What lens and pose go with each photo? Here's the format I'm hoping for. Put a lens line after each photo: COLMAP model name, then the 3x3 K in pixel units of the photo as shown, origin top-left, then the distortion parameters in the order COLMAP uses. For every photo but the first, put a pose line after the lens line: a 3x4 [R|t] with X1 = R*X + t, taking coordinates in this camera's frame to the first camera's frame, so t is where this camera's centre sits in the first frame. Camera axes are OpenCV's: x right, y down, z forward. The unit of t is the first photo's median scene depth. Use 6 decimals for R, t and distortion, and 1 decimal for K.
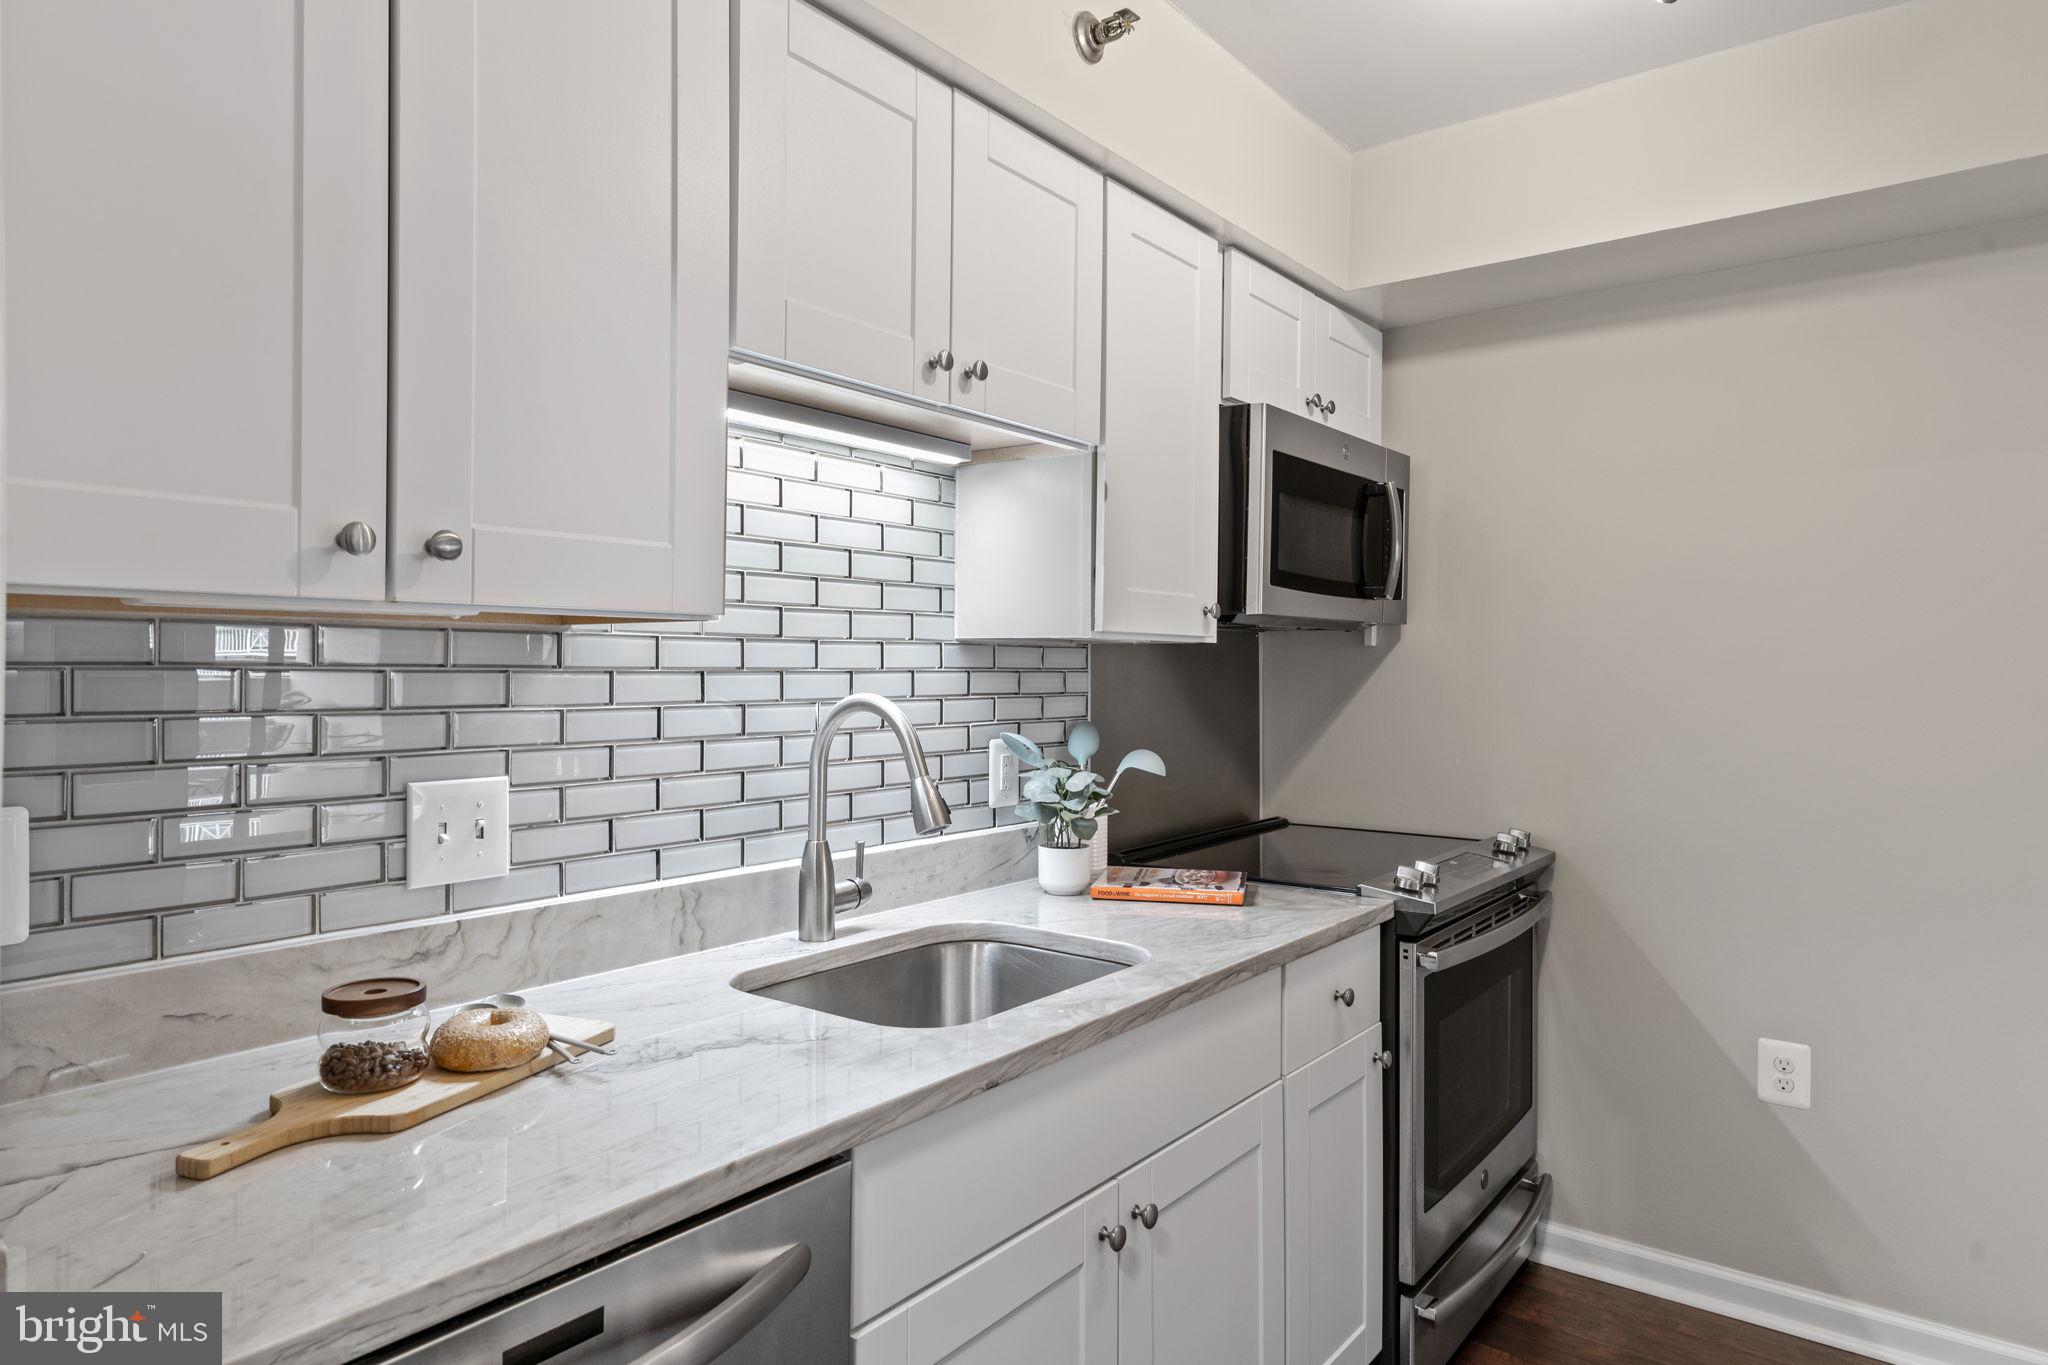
lens RADIAL K [[1226.9, 0, 1017.0], [0, 1226.9, 671.2], [0, 0, 1]] dist [-0.001776, 0.000771]
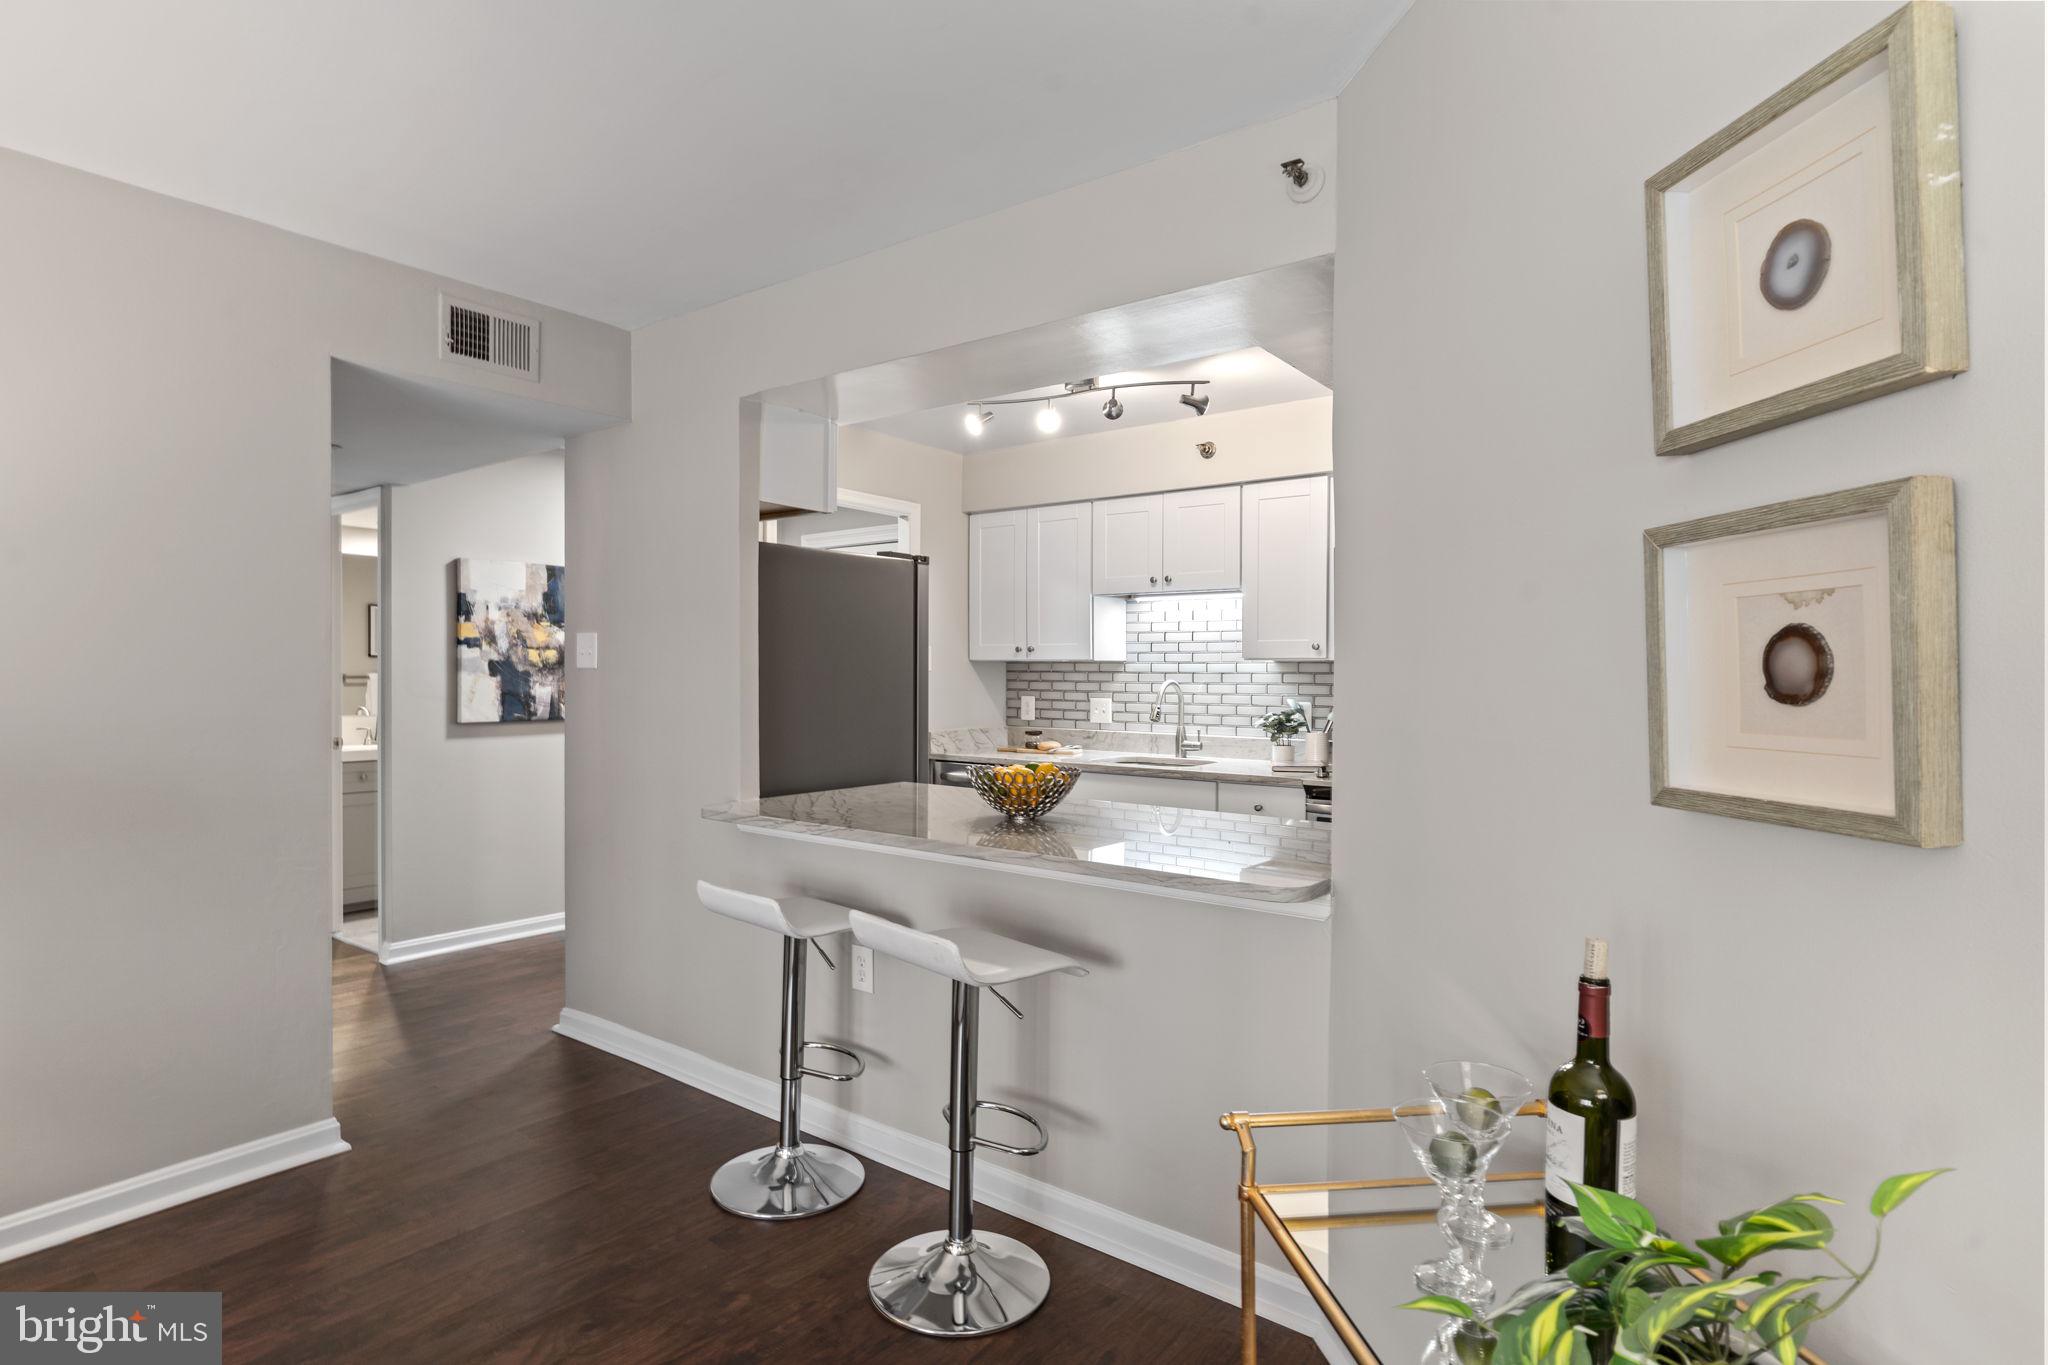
lens RADIAL K [[1062.1, 0, 1024.0], [0, 1062.1, 682.5], [0, 0, 1]] dist [0.001986, 0.000462]
pose [[0.017313, 0.012278, -0.999775, 2.181432], [-0.002262, 0.999923, 0.012241, -0.006941], [0.999848, 0.002049, 0.017340, 0.463160]]
